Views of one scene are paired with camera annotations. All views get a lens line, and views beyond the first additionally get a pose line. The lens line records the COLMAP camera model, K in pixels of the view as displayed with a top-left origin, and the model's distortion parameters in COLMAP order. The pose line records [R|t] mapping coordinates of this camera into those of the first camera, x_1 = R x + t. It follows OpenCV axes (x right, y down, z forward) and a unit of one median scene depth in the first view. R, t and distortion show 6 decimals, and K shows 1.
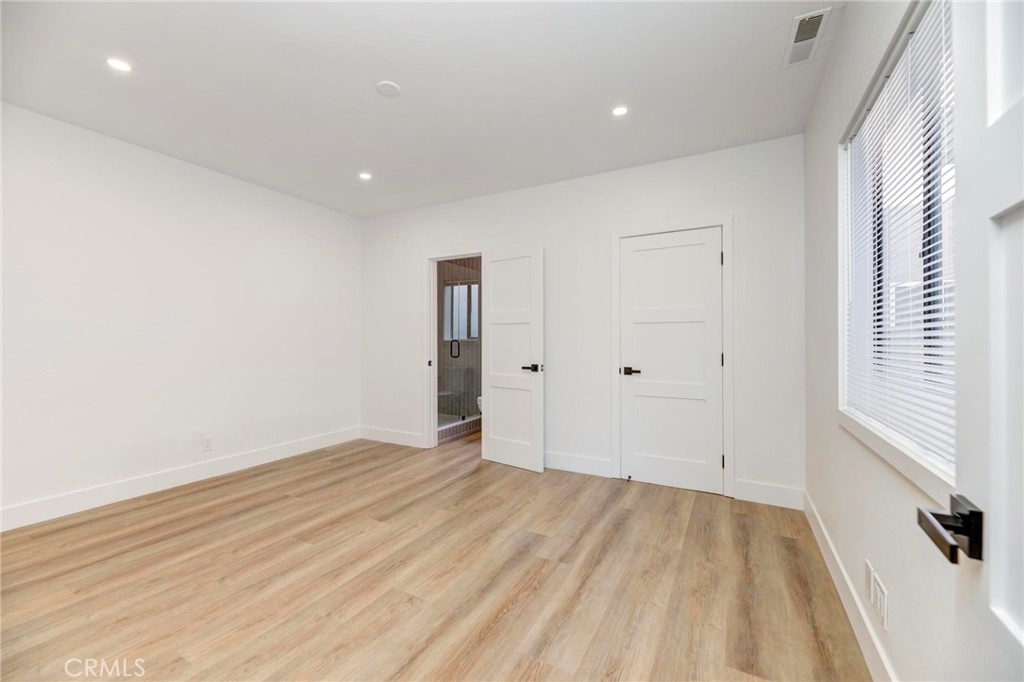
lens RADIAL K [[417.3, 0, 512.0], [0, 417.3, 341.0], [0, 0, 1]] dist [-0.001793, -0.000627]
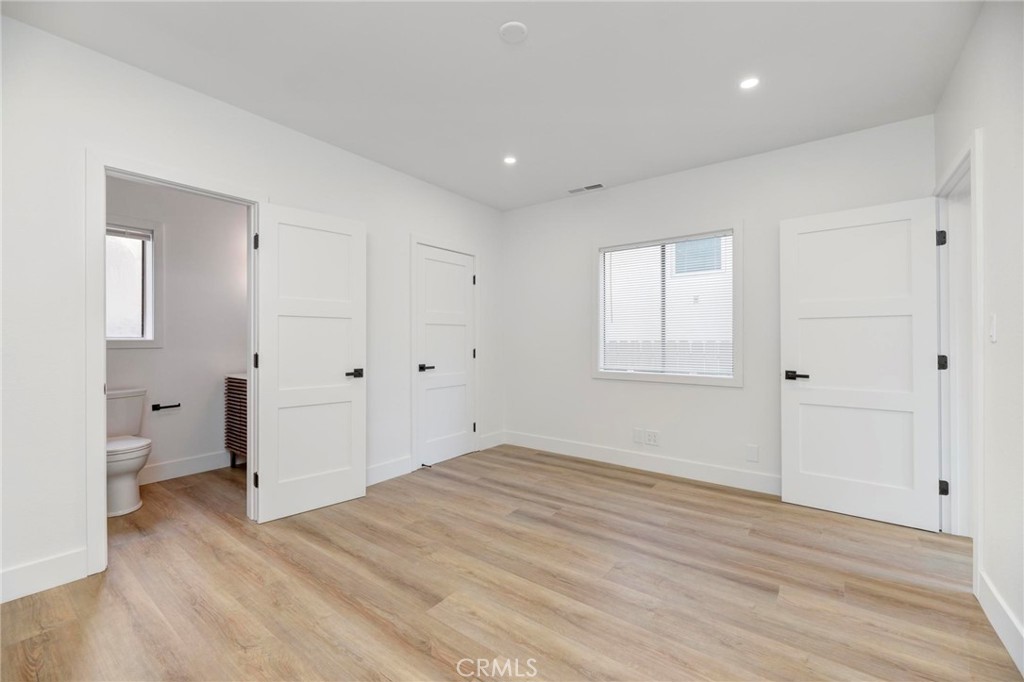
lens RADIAL K [[418.5, 0, 514.6], [0, 418.5, 325.4], [0, 0, 1]] dist [0.000187, -0.000145]
pose [[0.149298, 0.029127, 0.988363, -0.971668], [0.001839, 0.999556, -0.029734, -0.007691], [-0.988791, 0.006257, 0.149178, 0.746657]]
